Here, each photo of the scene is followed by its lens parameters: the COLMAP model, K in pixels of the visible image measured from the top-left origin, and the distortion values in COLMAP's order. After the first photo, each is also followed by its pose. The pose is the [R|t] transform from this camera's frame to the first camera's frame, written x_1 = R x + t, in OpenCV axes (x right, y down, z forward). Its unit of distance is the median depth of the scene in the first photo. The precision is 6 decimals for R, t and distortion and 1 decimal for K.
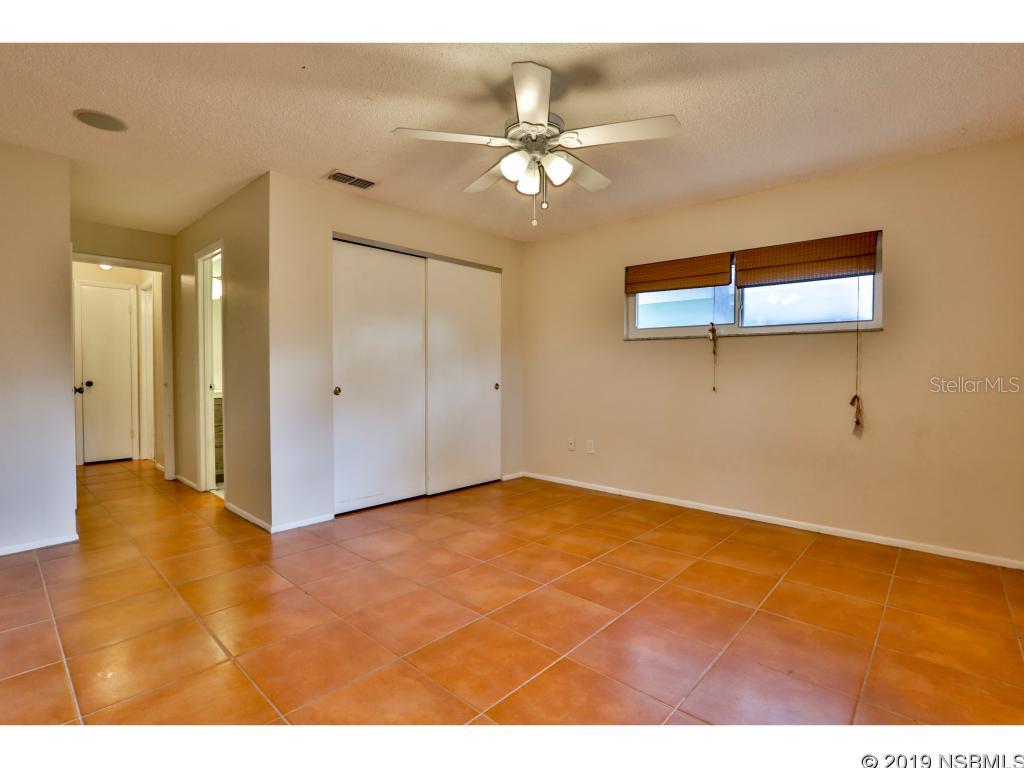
lens RADIAL K [[505.4, 0, 507.8], [0, 505.4, 381.5], [0, 0, 1]] dist [-0.041232, 0.011902]
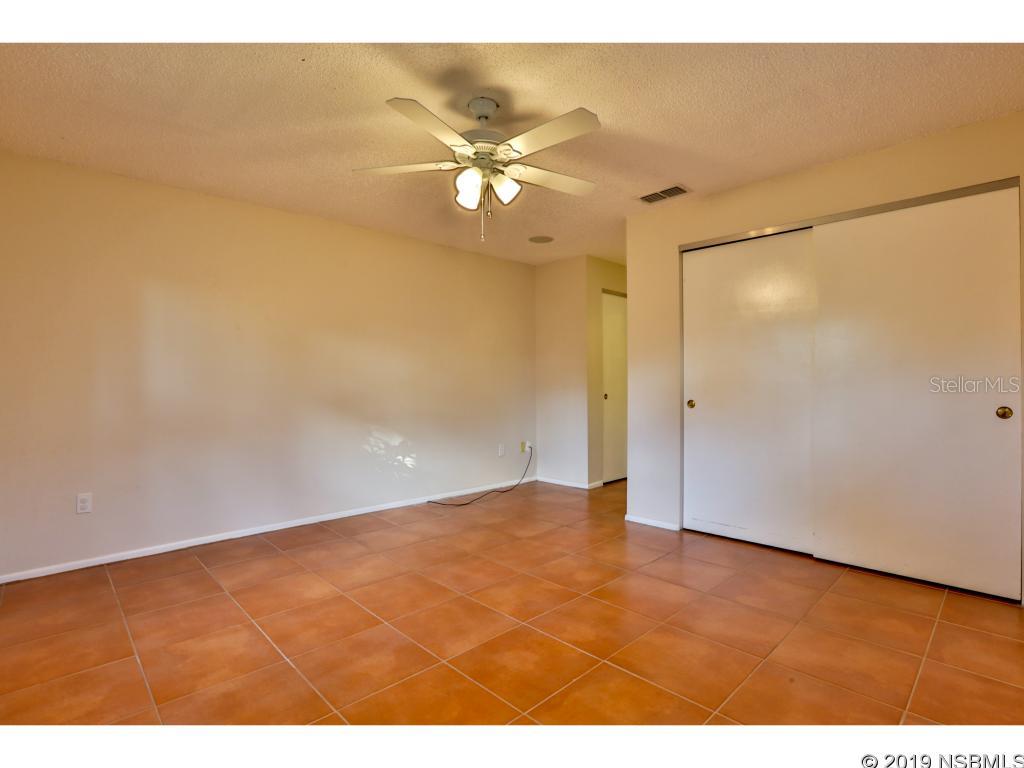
lens RADIAL K [[505.4, 0, 502.6], [0, 505.4, 379.7], [0, 0, 1]] dist [-0.041232, 0.011902]
pose [[-0.072195, -0.008012, -0.997358, 0.772276], [-0.019710, 0.999784, -0.006605, -0.015948], [0.997196, 0.019182, -0.072337, 0.814400]]
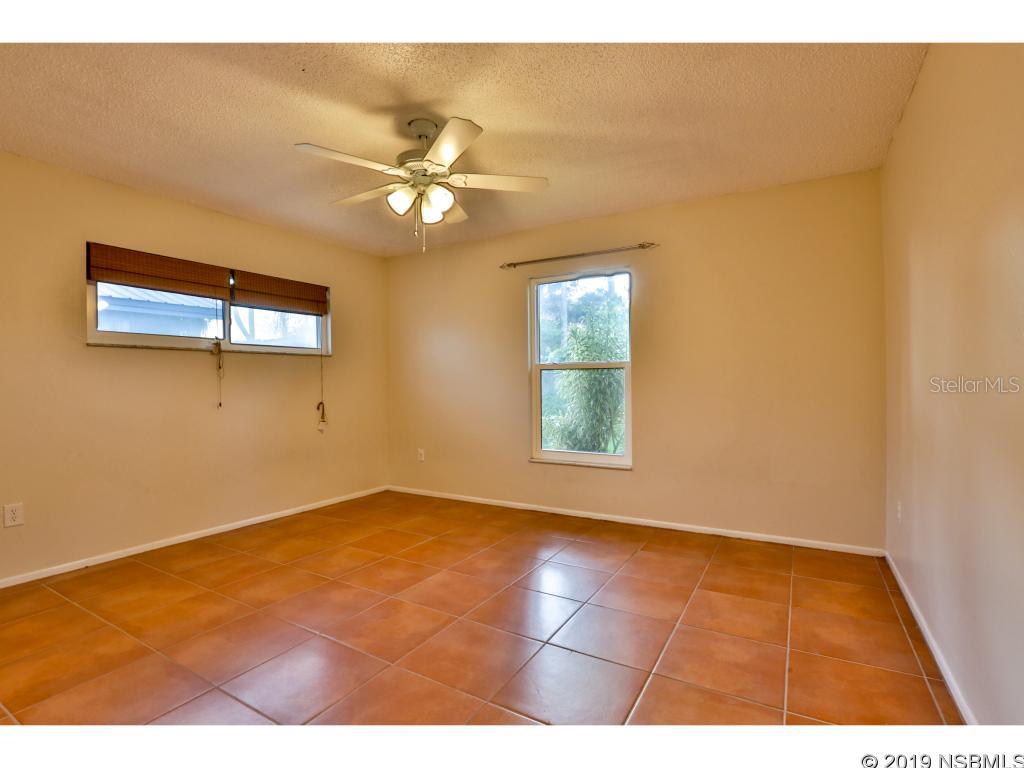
lens RADIAL K [[505.4, 0, 508.0], [0, 505.4, 382.7], [0, 0, 1]] dist [-0.041232, 0.011902]
pose [[-0.201721, -0.002946, 0.979439, -0.763438], [0.033893, 0.999376, 0.009987, -0.021468], [-0.978856, 0.035211, -0.201495, 0.765389]]
